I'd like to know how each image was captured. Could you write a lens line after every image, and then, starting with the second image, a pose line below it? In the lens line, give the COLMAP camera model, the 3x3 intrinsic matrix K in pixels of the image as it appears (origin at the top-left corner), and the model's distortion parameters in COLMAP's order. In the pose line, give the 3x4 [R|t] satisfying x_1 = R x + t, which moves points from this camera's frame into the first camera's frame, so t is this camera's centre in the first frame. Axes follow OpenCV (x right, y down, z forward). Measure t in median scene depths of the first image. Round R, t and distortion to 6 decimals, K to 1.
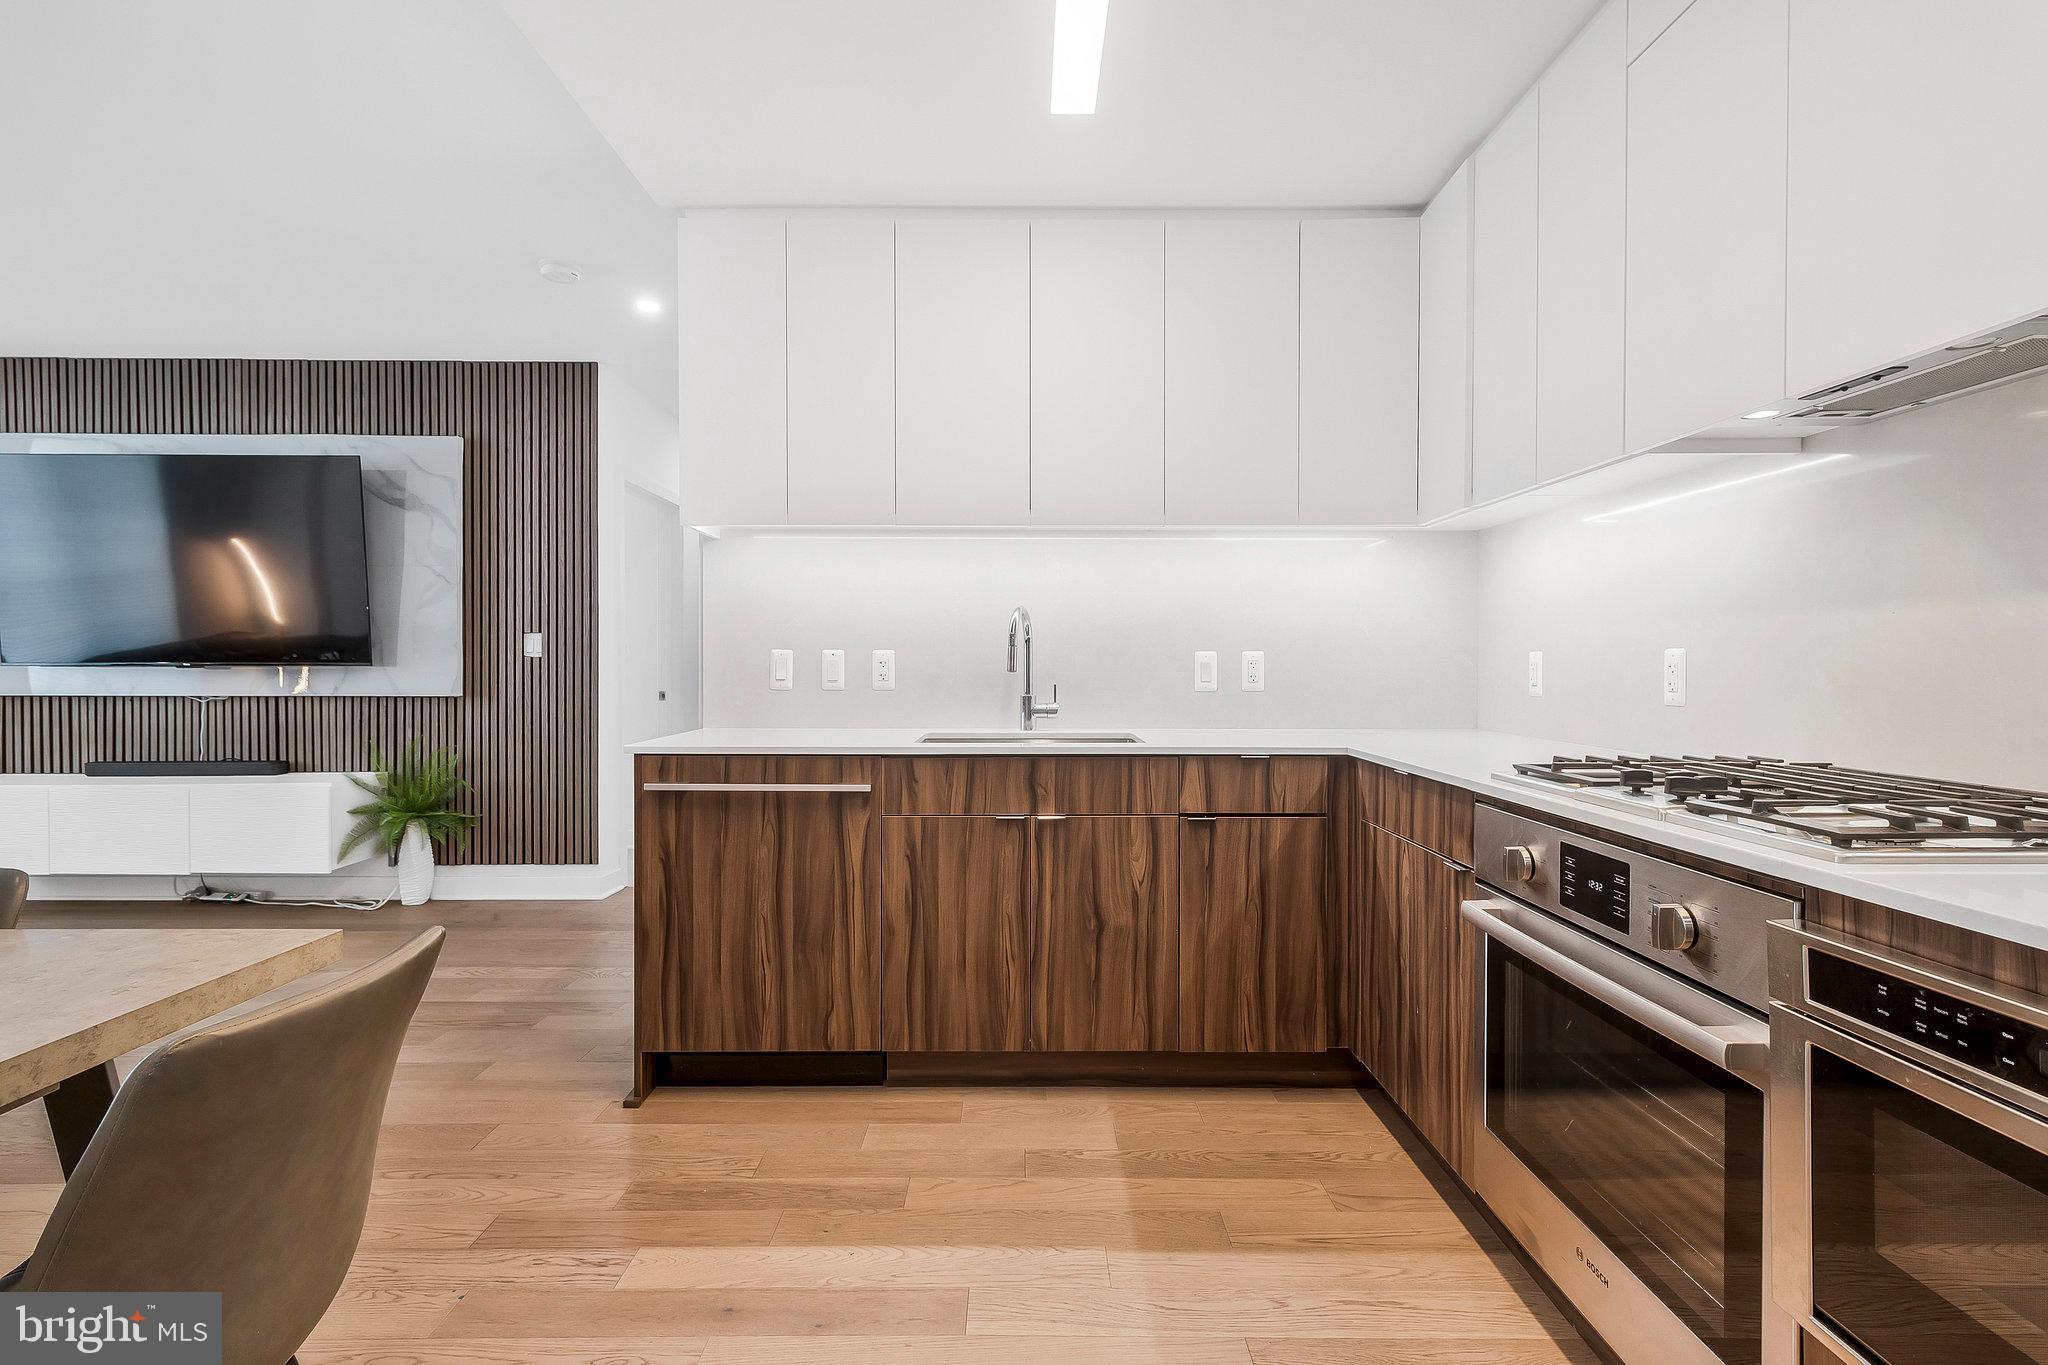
lens RADIAL K [[975.7, 0, 1029.3], [0, 975.7, 668.7], [0, 0, 1]] dist [0.004598, 0.000714]
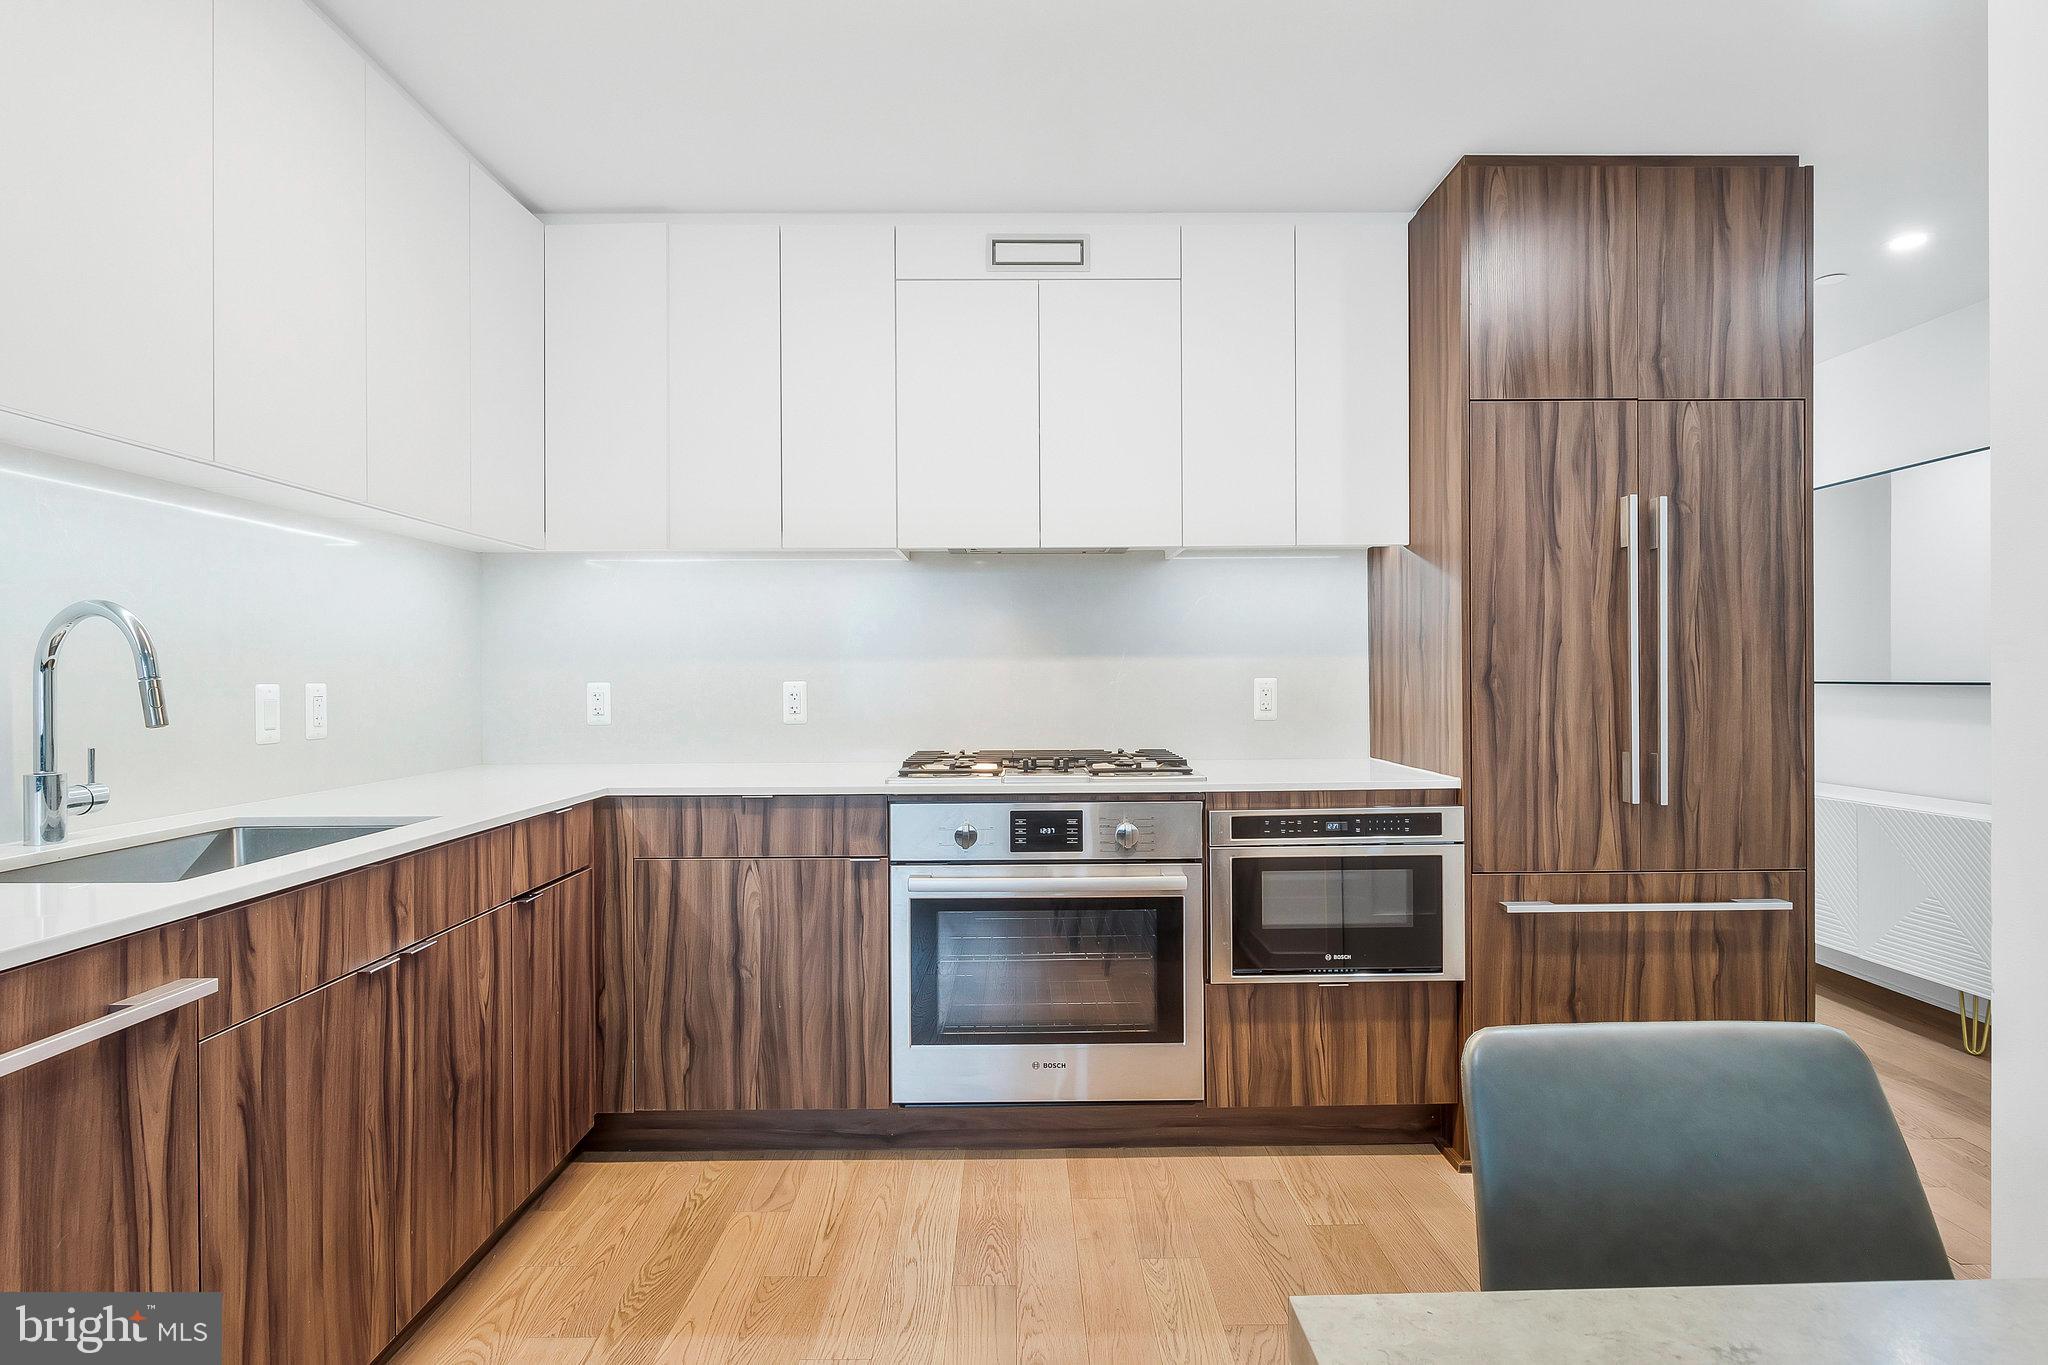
lens RADIAL K [[1015.9, 0, 1024.0], [0, 1015.9, 682.5], [0, 0, 1]] dist [-0.001566, -0.000930]
pose [[-0.001616, -0.007274, 0.999972, -0.639785], [0.012268, 0.999898, 0.007293, -0.021896], [-0.999923, 0.012279, -0.001527, 0.598235]]
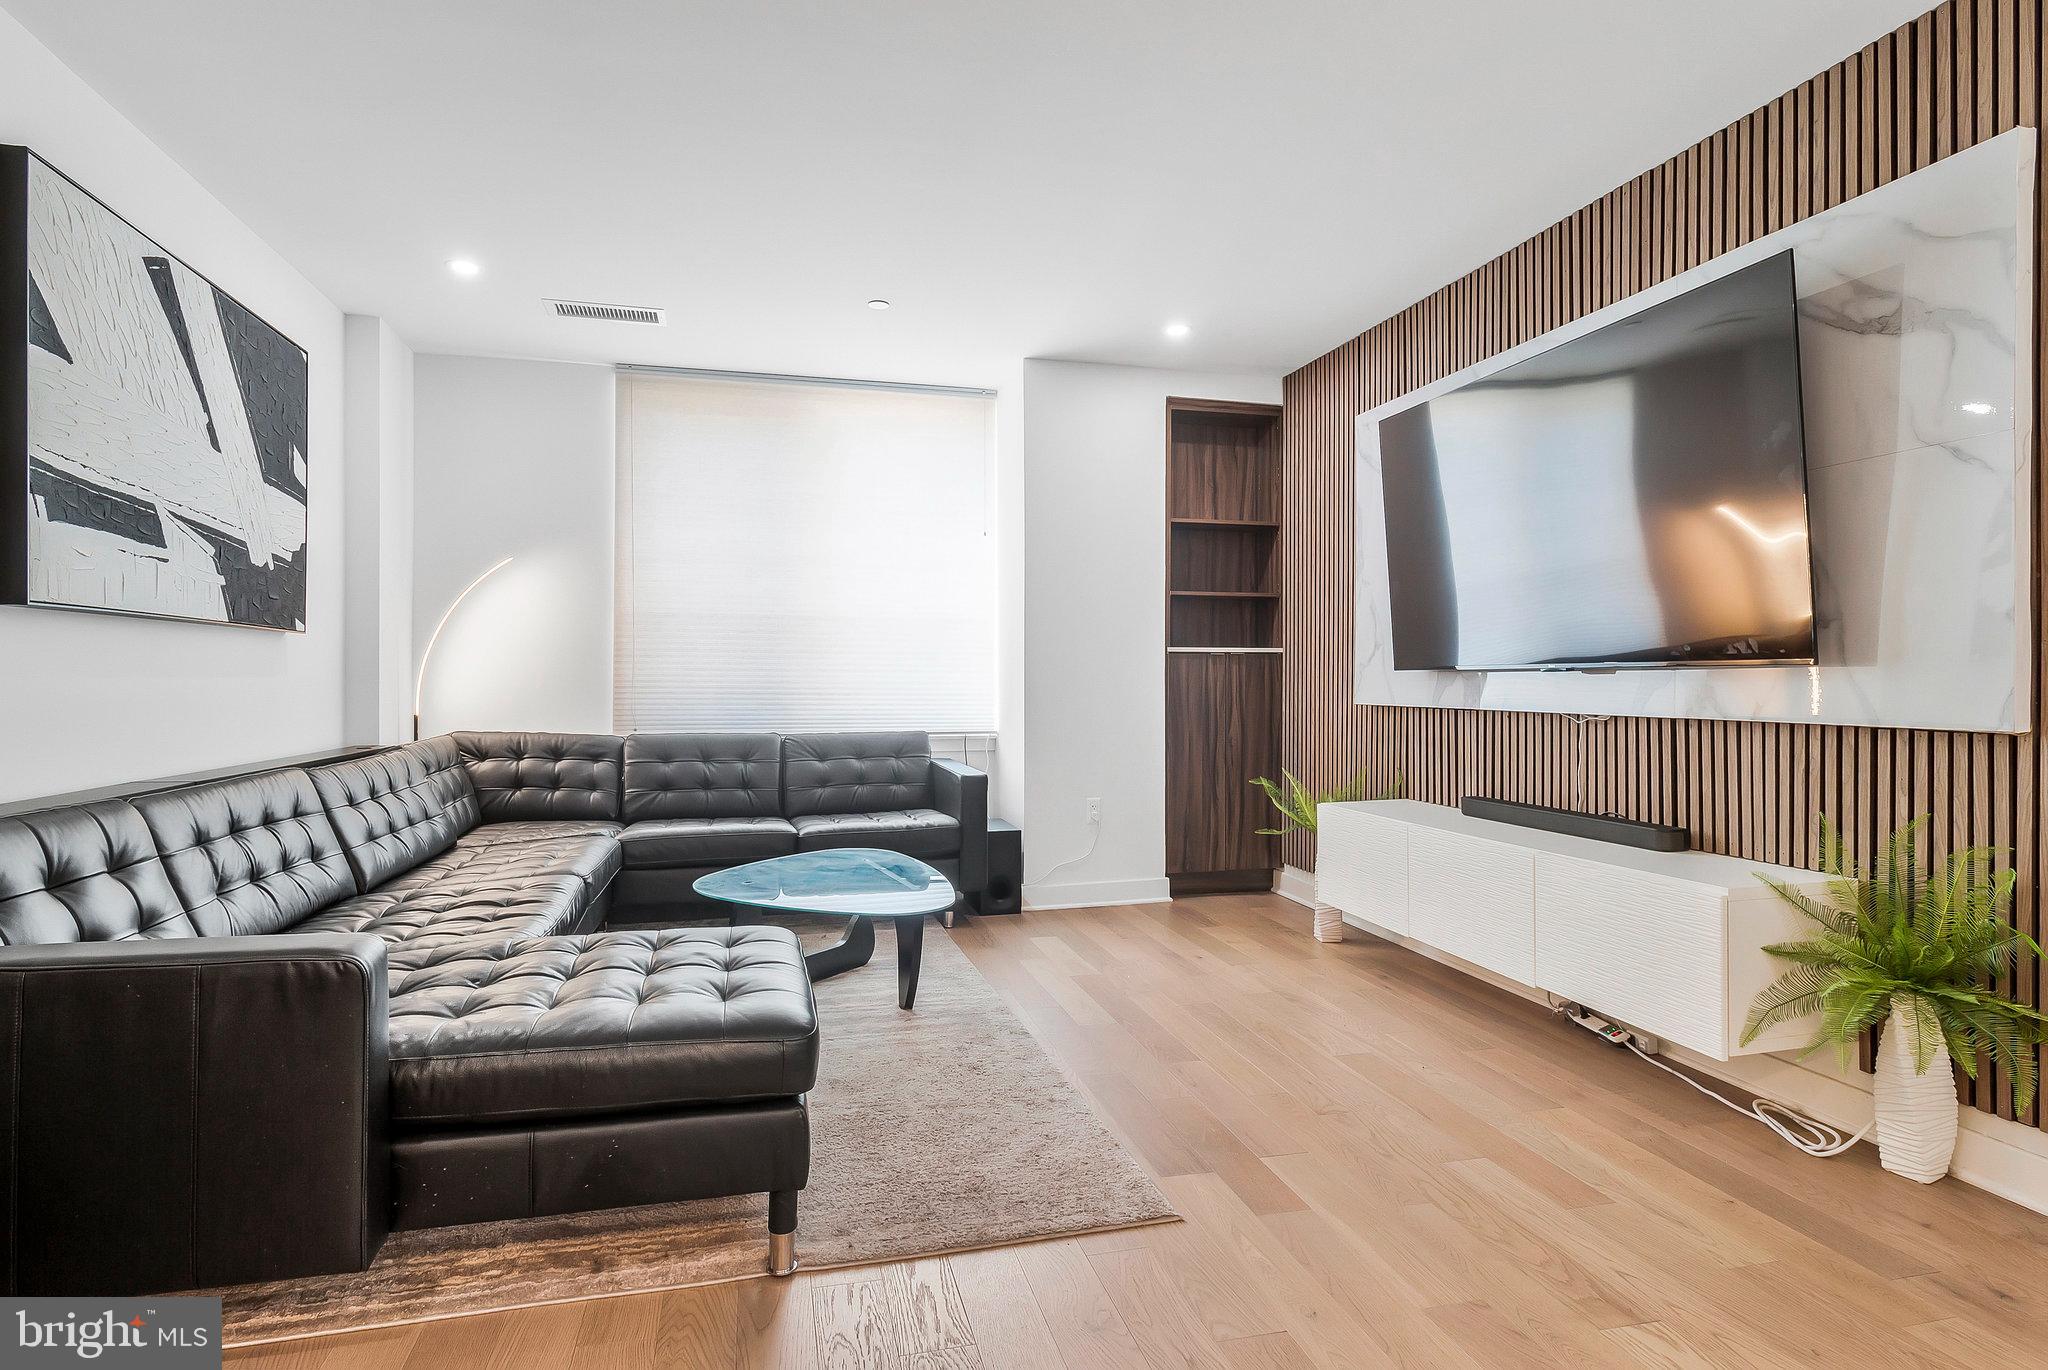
lens RADIAL K [[1062.6, 0, 1014.8], [0, 1062.6, 678.8], [0, 0, 1]] dist [-0.001297, 0.000060]
pose [[0.227194, -0.000830, -0.973849, -0.431167], [-0.006003, 0.999979, -0.002253, 0.015039], [0.973831, 0.006358, 0.227185, 0.866574]]
